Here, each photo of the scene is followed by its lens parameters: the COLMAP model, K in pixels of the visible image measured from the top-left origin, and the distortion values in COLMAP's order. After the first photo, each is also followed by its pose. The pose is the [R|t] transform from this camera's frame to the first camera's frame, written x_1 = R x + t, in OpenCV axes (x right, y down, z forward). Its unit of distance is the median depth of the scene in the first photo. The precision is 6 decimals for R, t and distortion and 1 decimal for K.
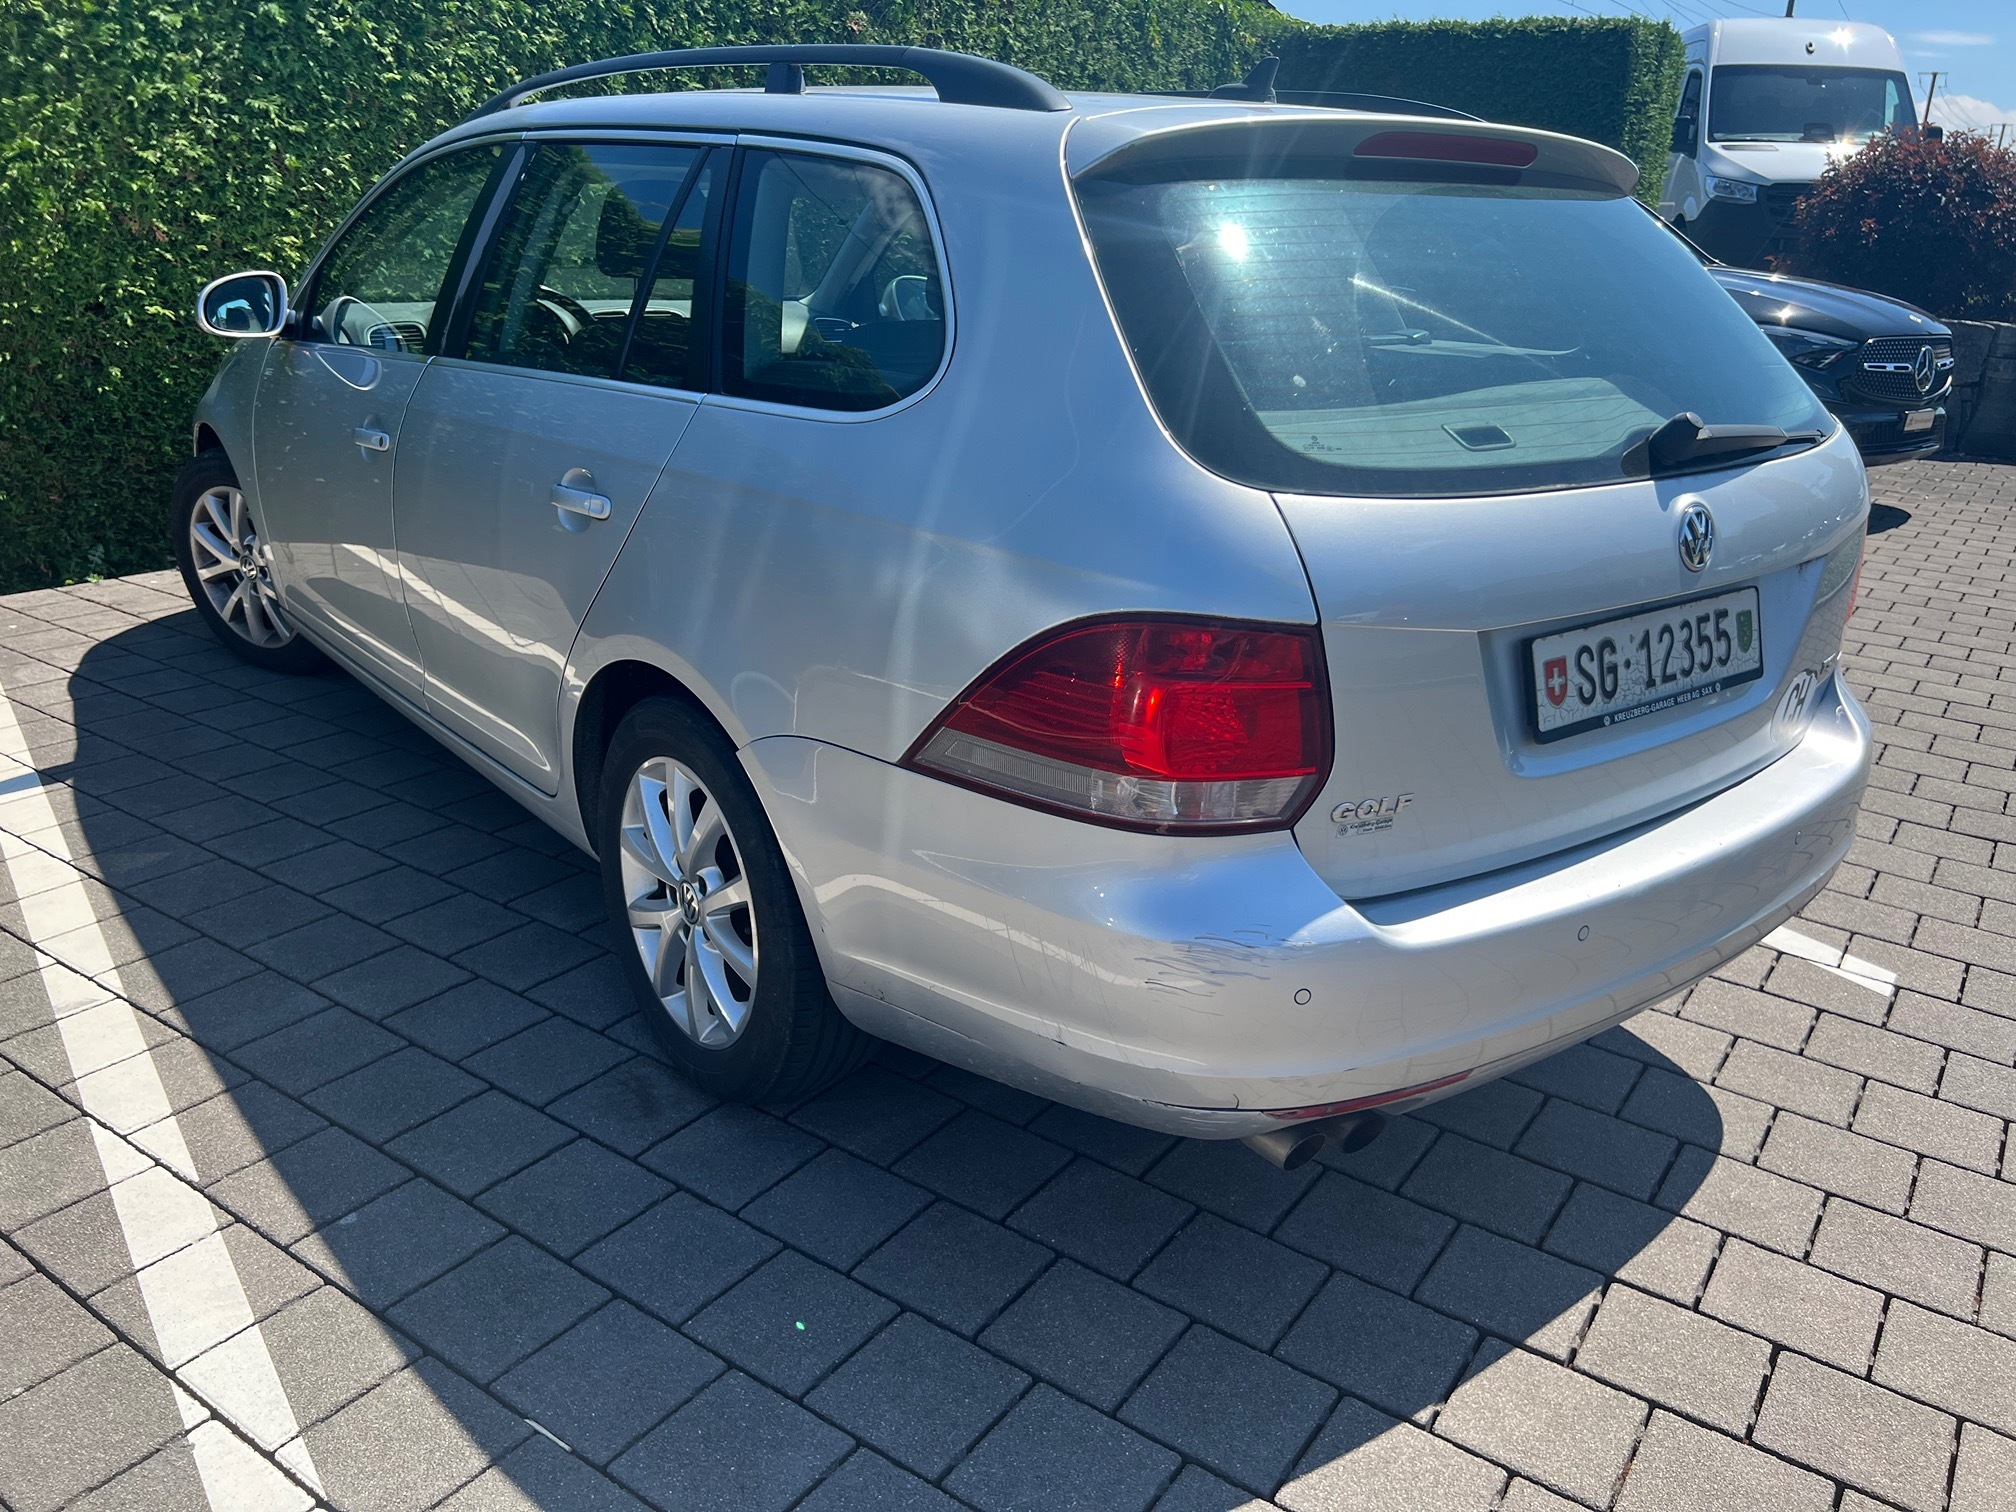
lens RADIAL K [[1531.5, 0, 1000.6], [0, 1531.5, 769.9], [0, 0, 1]] dist [0.057008, -0.083313]
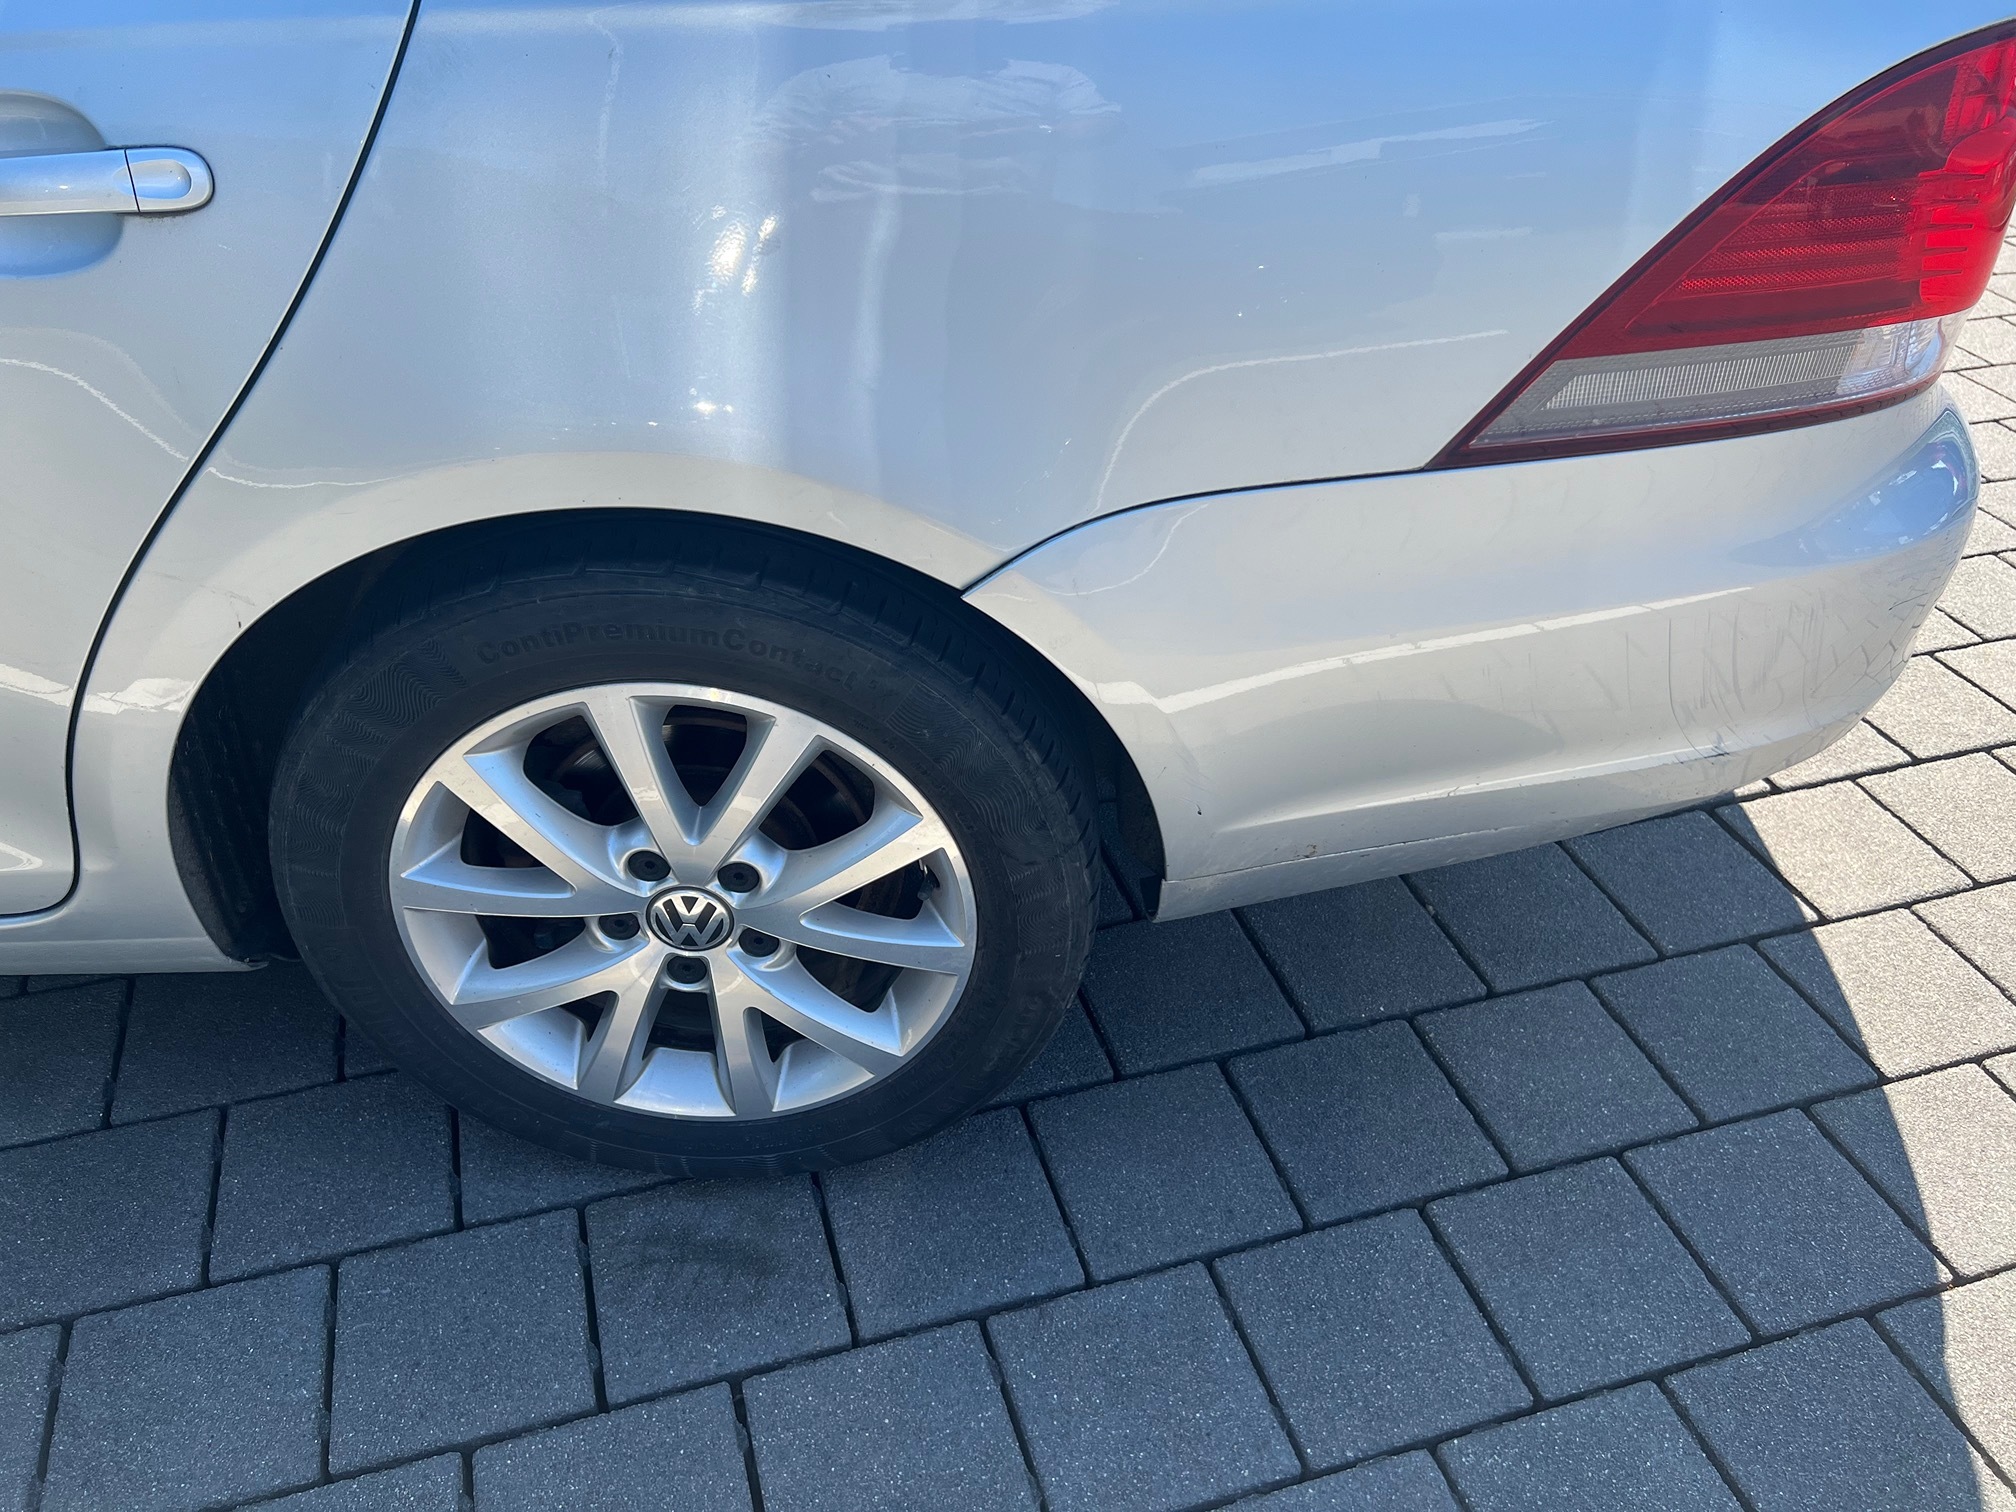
lens RADIAL K [[1557.8, 0, 1008.0], [0, 1557.8, 756.0], [0, 0, 1]] dist [0.005443, -0.013754]
pose [[0.611270, -0.492392, 0.619596, -0.499895], [0.282588, 0.867076, 0.410273, -0.166635], [-0.739252, -0.075697, 0.669161, 0.658266]]
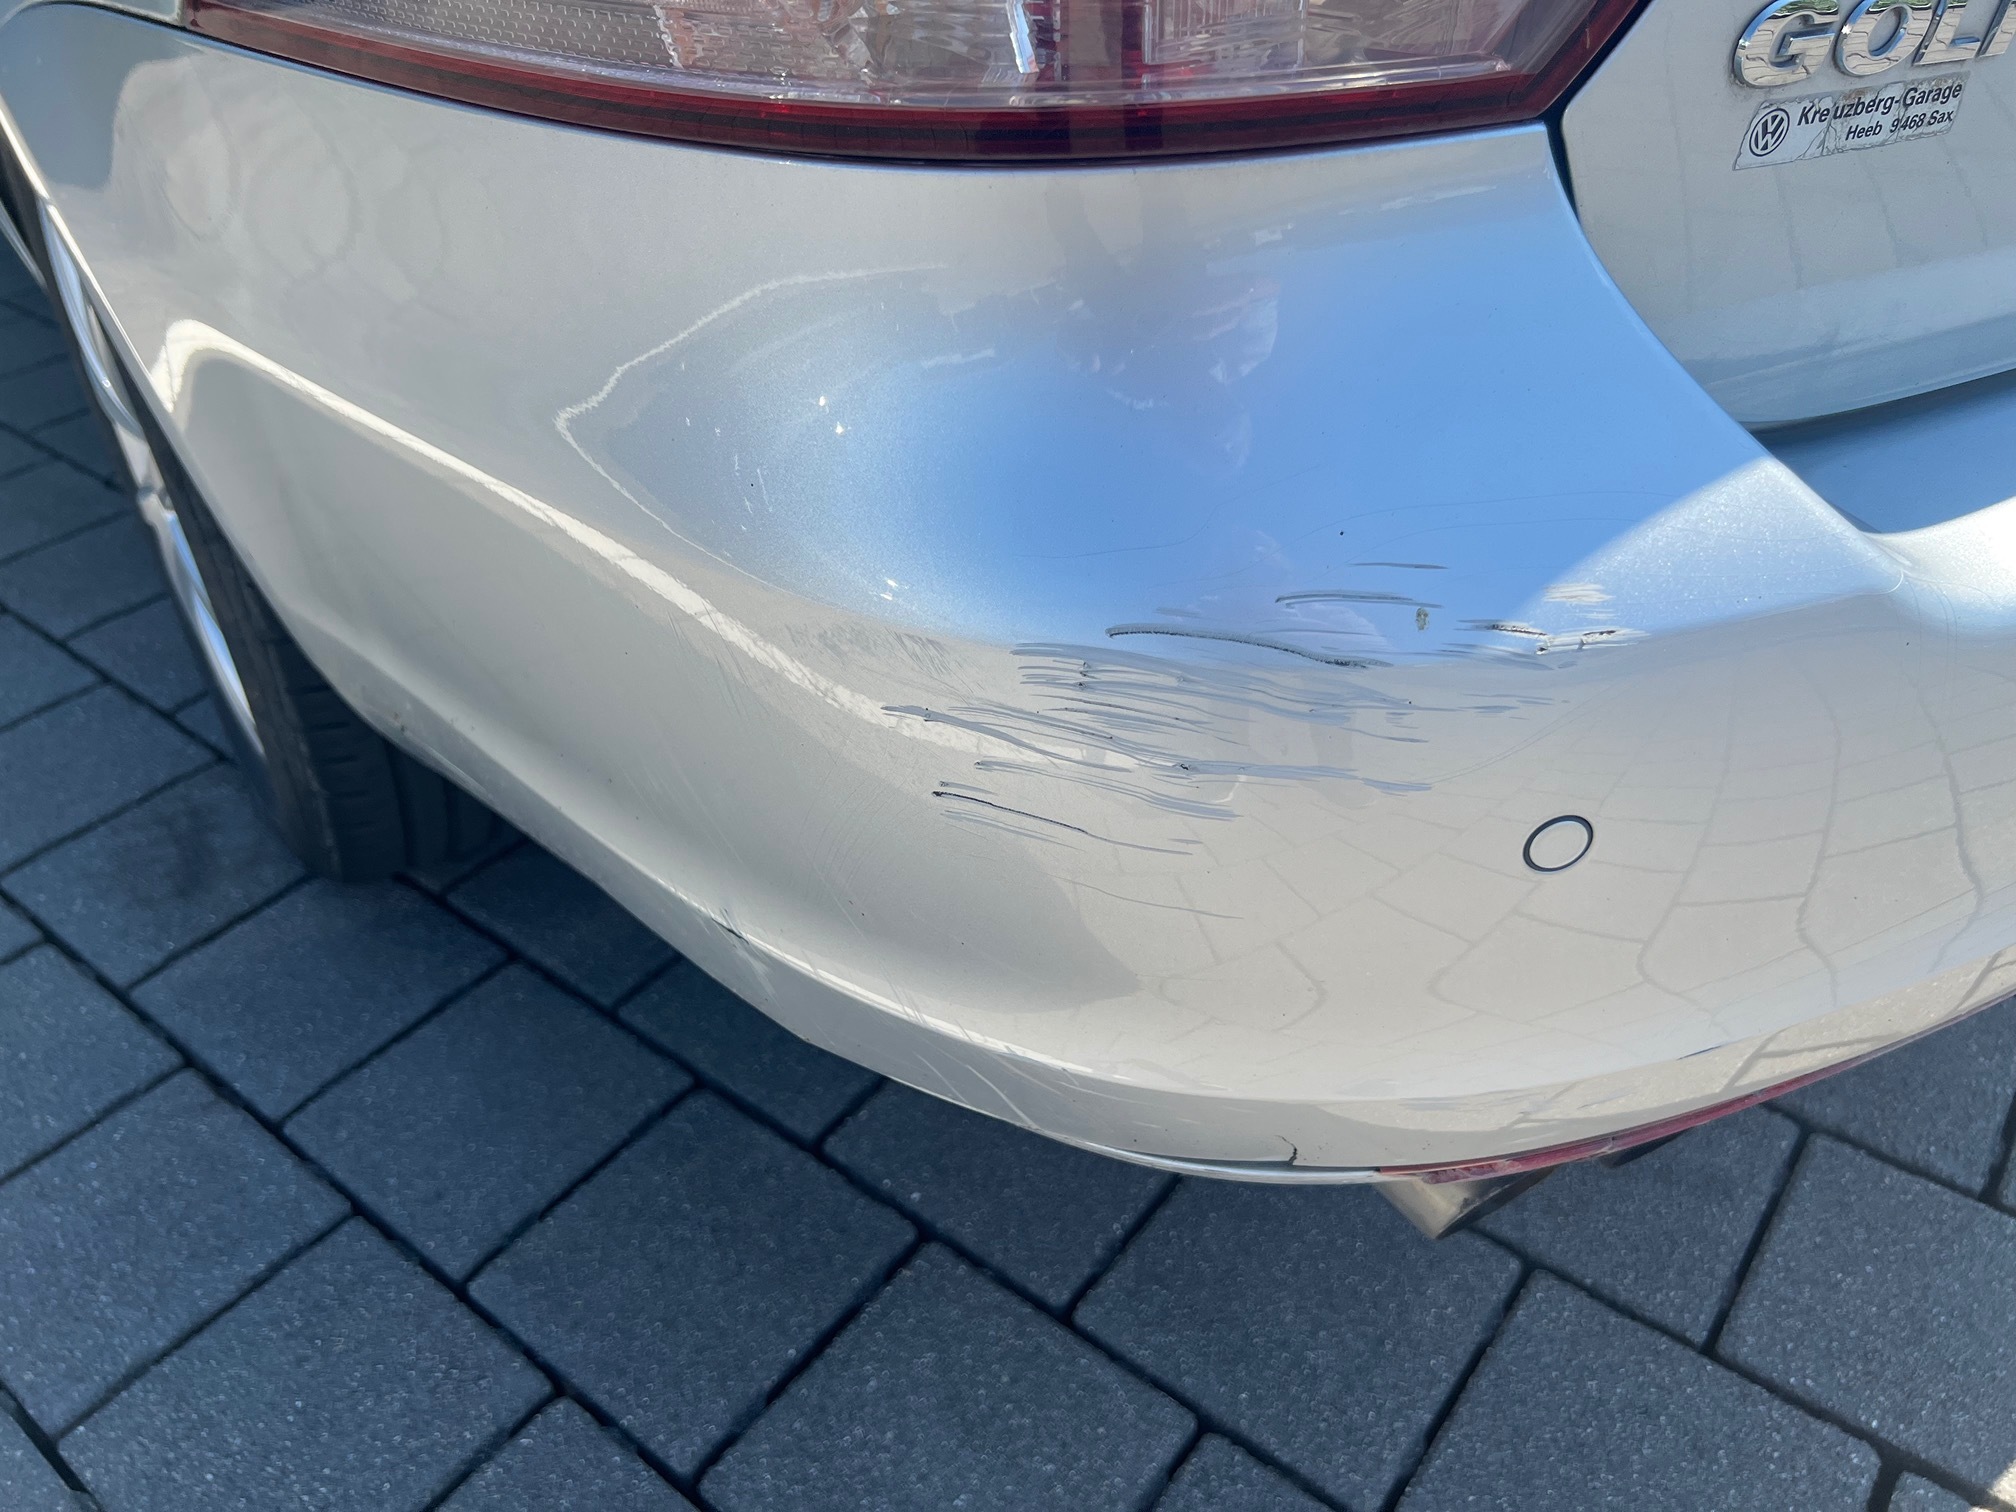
lens RADIAL K [[1557.8, 0, 1008.0], [0, 1557.8, 756.0], [0, 0, 1]] dist [0.005443, -0.013754]
pose [[0.997178, -0.018078, -0.072866, 0.101653], [0.037951, 0.958815, 0.281483, 0.048558], [0.064776, -0.283454, 0.956796, 0.607523]]
